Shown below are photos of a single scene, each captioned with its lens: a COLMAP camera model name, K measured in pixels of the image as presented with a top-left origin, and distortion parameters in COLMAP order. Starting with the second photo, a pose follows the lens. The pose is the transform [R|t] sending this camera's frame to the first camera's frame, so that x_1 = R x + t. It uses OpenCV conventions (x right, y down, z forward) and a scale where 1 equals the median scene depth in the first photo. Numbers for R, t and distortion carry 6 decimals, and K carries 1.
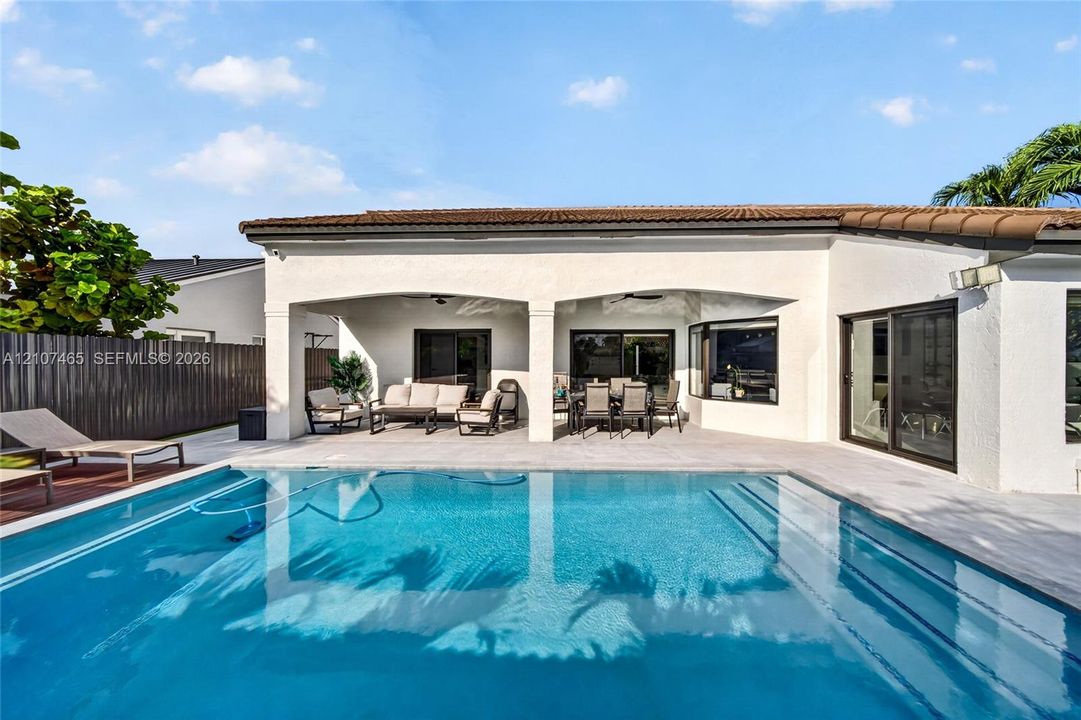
lens RADIAL K [[350.7, 0, 540.5], [0, 350.7, 360.0], [0, 0, 1]] dist [0.000253, -0.005127]
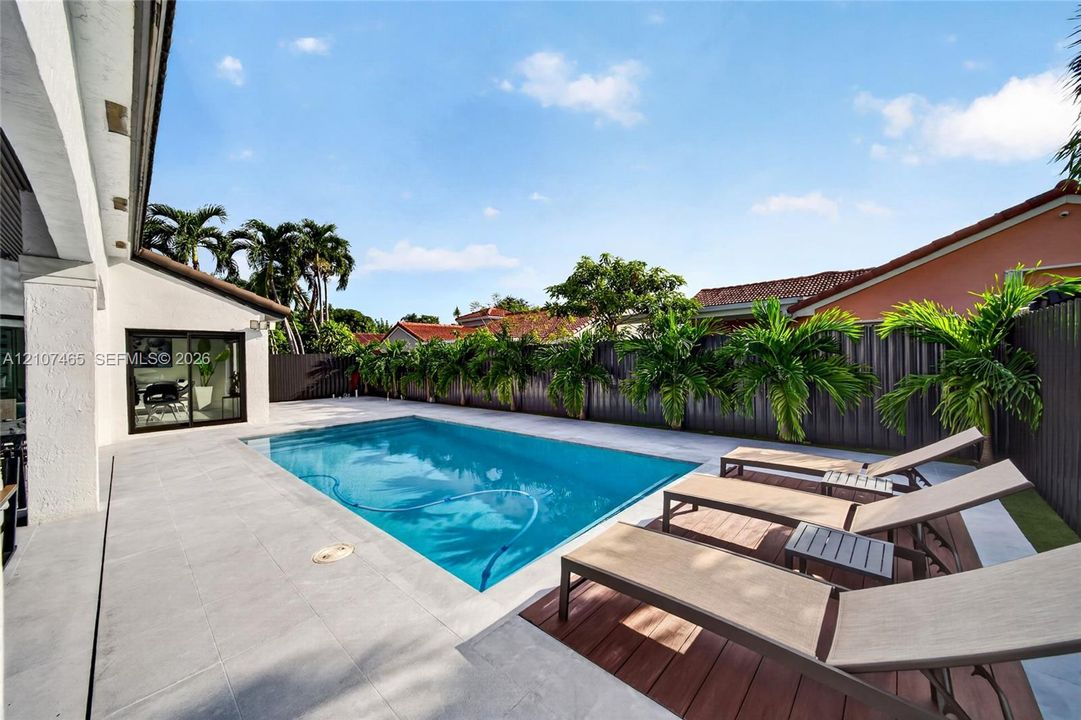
lens RADIAL K [[382.9, 0, 544.6], [0, 382.9, 354.5], [0, 0, 1]] dist [-0.000416, -0.000216]
pose [[-0.755286, -0.003416, 0.655387, -0.970129], [0.001286, 0.999977, 0.006694, -0.044144], [-0.655395, 0.005899, -0.755264, 0.981510]]
